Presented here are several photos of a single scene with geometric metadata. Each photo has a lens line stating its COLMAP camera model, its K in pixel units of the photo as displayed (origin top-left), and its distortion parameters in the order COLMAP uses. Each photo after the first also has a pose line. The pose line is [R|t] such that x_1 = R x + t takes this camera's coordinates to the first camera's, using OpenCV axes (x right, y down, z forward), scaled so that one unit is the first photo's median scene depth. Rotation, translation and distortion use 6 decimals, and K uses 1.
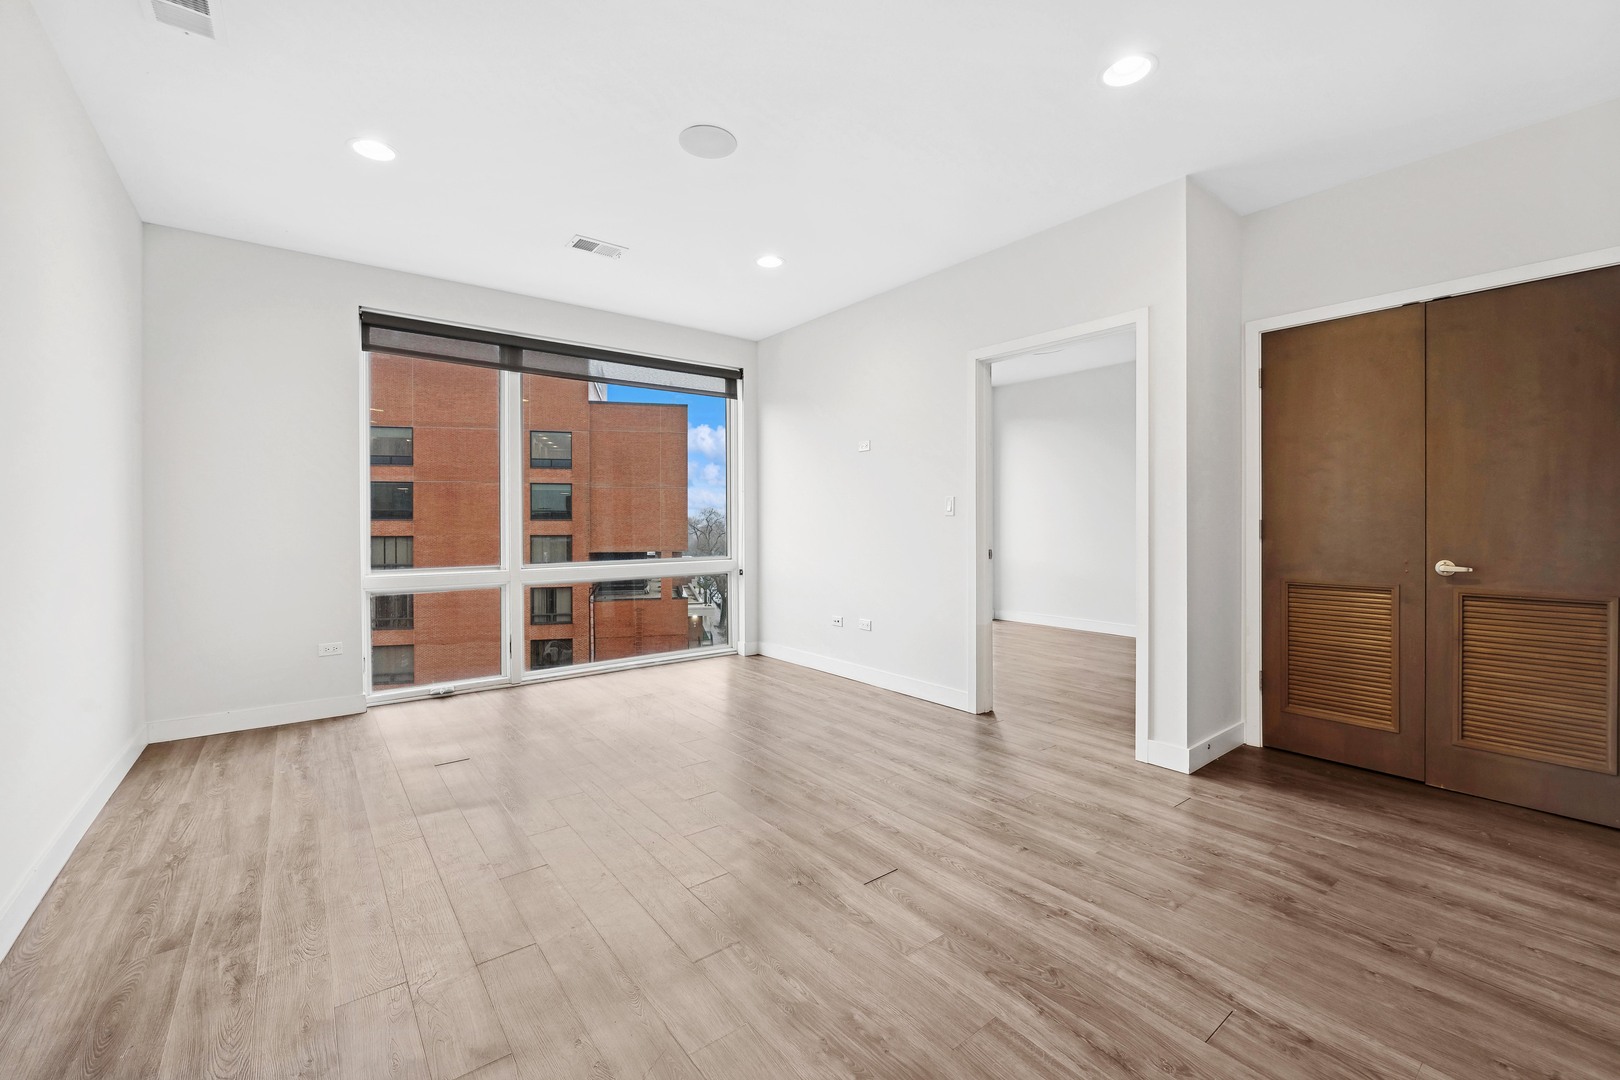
lens RADIAL K [[674.4, 0, 807.2], [0, 674.4, 533.6], [0, 0, 1]] dist [0.000101, 0.000070]
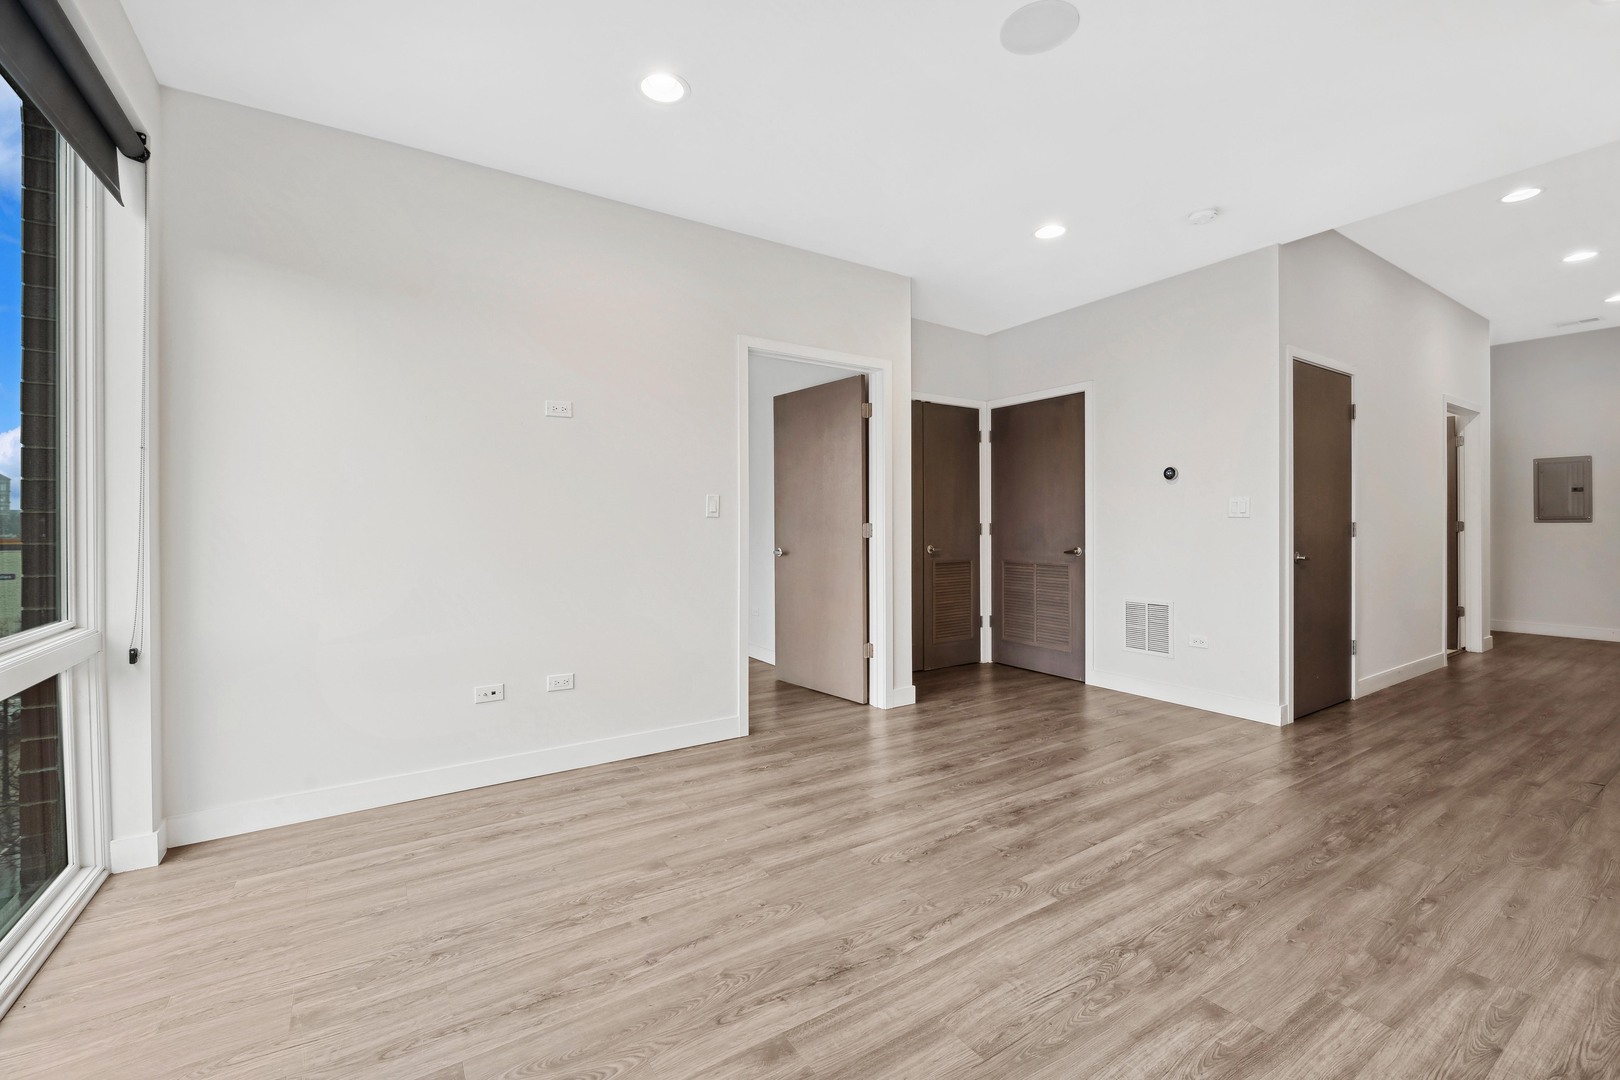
lens RADIAL K [[671.6, 0, 811.7], [0, 671.6, 527.7], [0, 0, 1]] dist [-0.001204, 0.000043]
pose [[0.072319, -0.006190, 0.997362, -0.883559], [0.017064, 0.999842, 0.004969, -0.023037], [-0.997236, 0.016660, 0.072413, 1.141923]]
